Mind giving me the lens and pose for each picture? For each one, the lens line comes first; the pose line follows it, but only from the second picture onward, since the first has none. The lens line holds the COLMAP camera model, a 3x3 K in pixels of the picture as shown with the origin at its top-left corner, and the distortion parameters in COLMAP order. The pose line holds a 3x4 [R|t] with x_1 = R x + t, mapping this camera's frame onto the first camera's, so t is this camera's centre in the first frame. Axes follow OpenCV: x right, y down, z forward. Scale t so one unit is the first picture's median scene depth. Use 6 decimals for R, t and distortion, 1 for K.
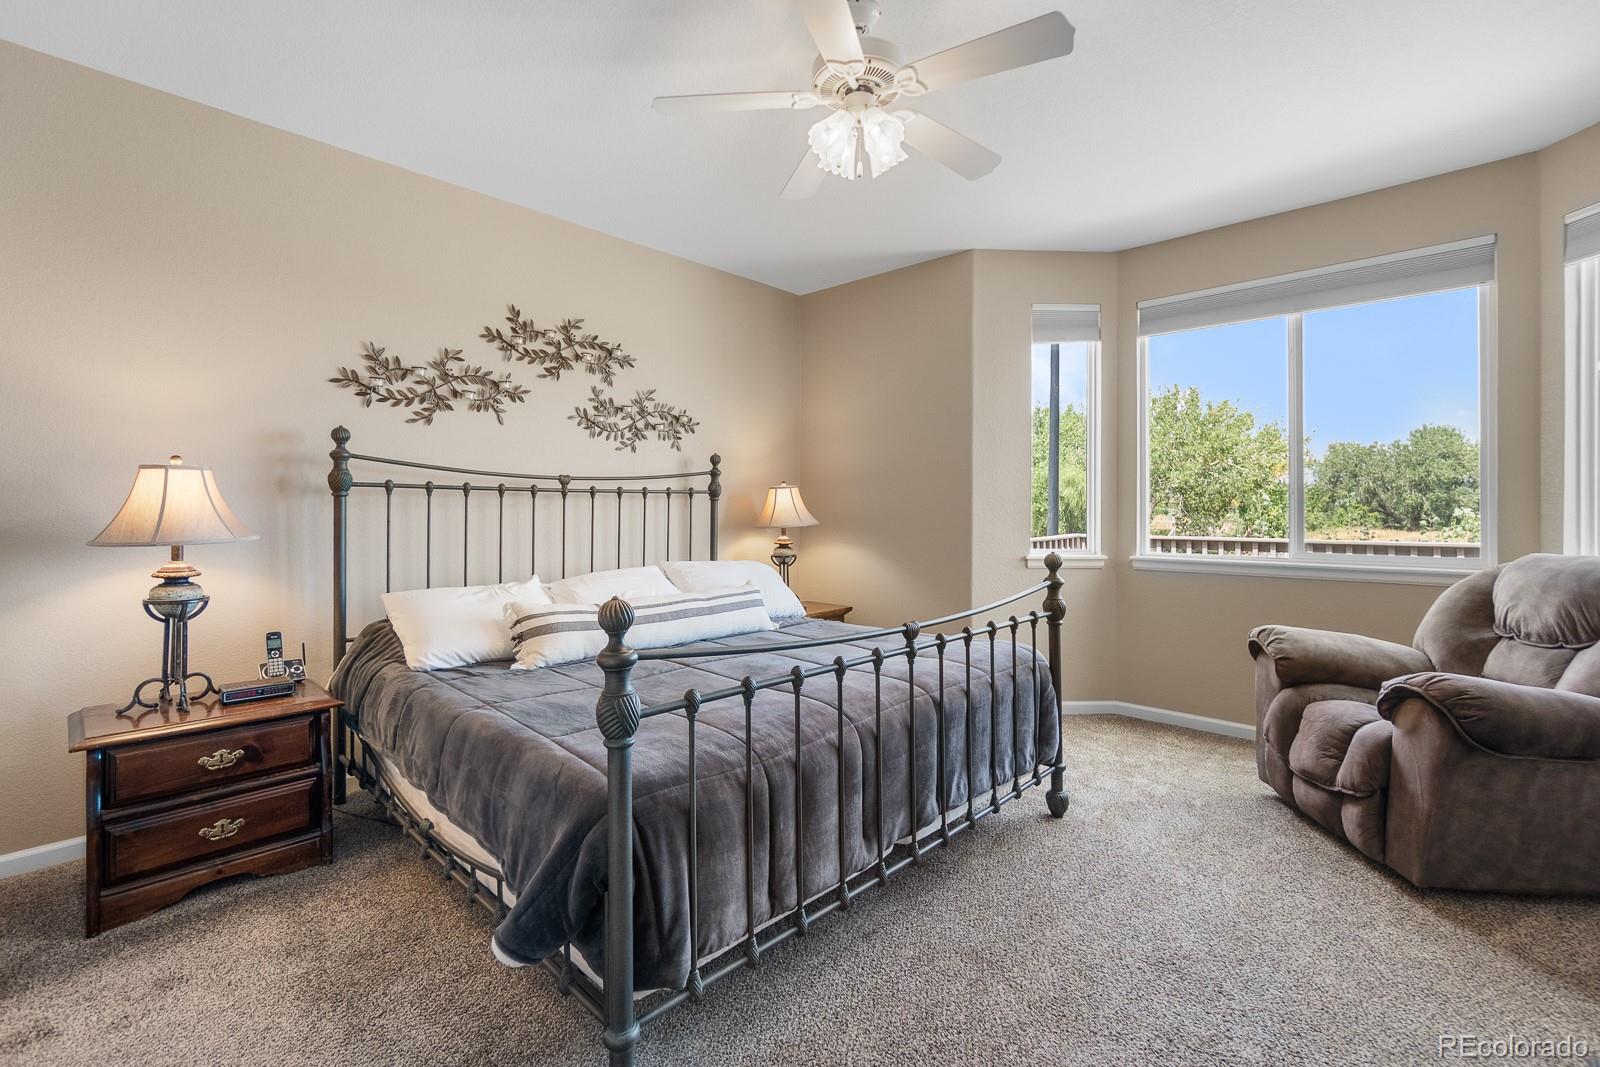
lens RADIAL K [[696.6, 0, 797.9], [0, 696.6, 511.7], [0, 0, 1]] dist [-0.007547, 0.001924]
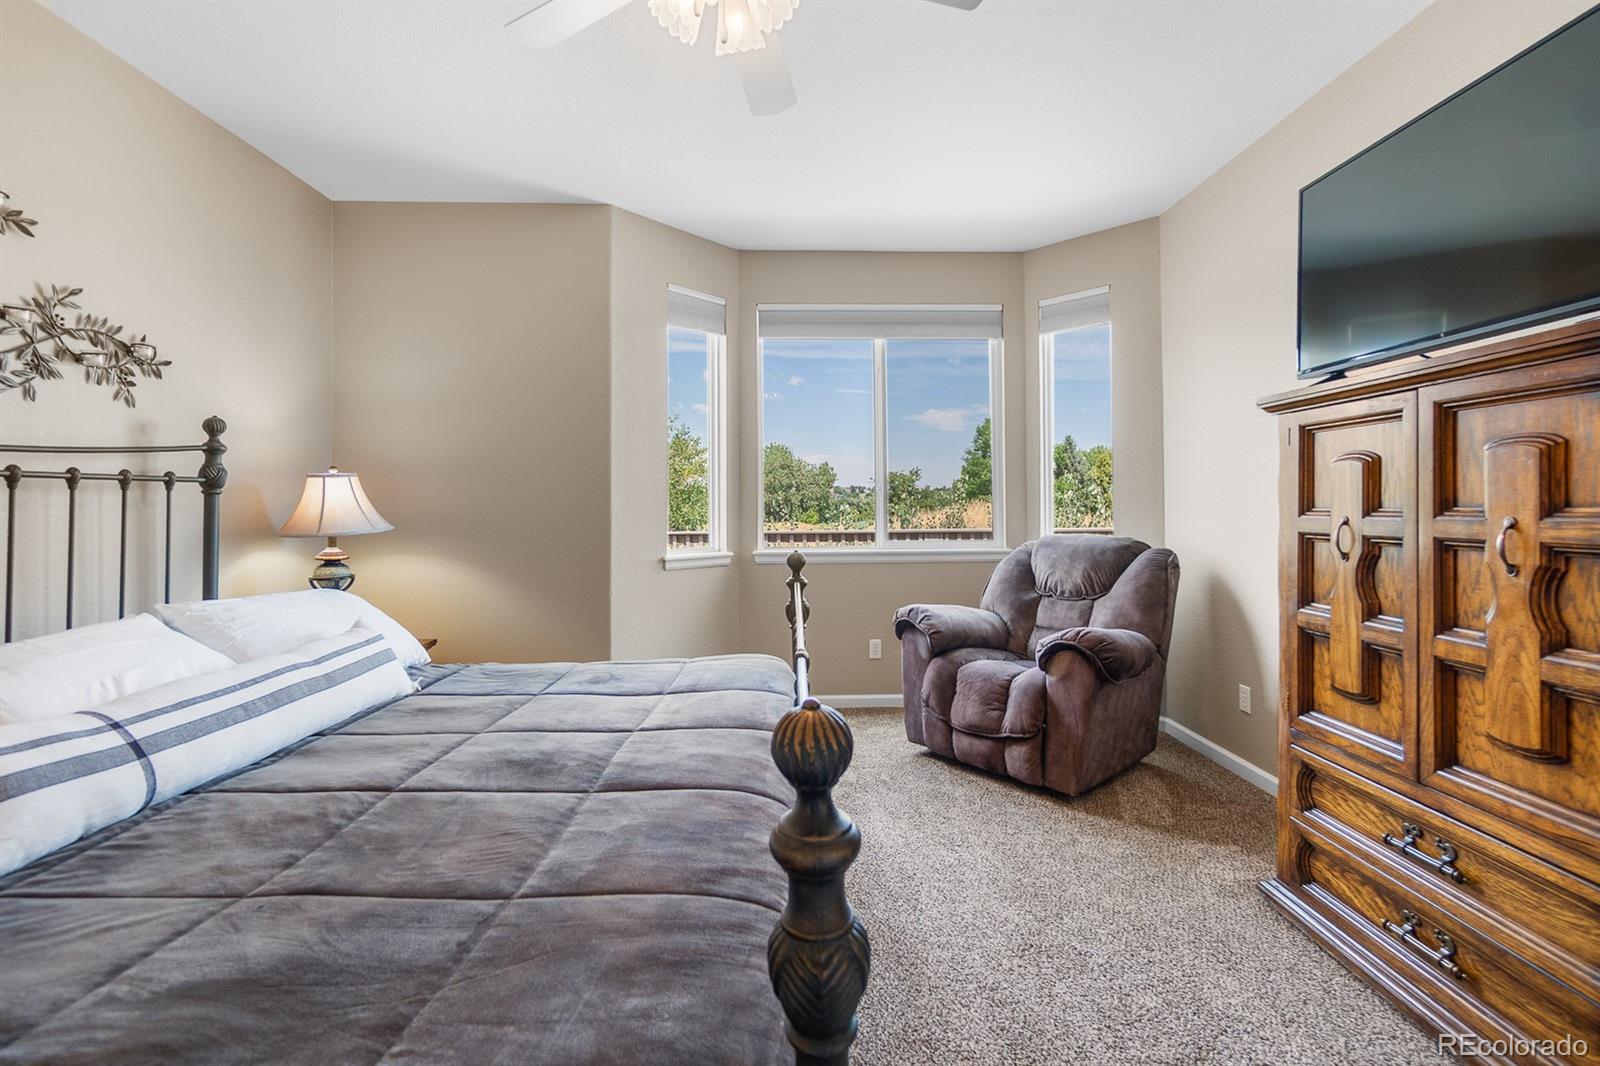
lens RADIAL K [[696.6, 0, 805.3], [0, 696.6, 501.1], [0, 0, 1]] dist [-0.007547, 0.001924]
pose [[0.706717, -0.000378, 0.707497, -0.228766], [0.009728, 0.999911, -0.009183, 0.000271], [-0.707430, 0.013372, 0.706657, 0.271375]]
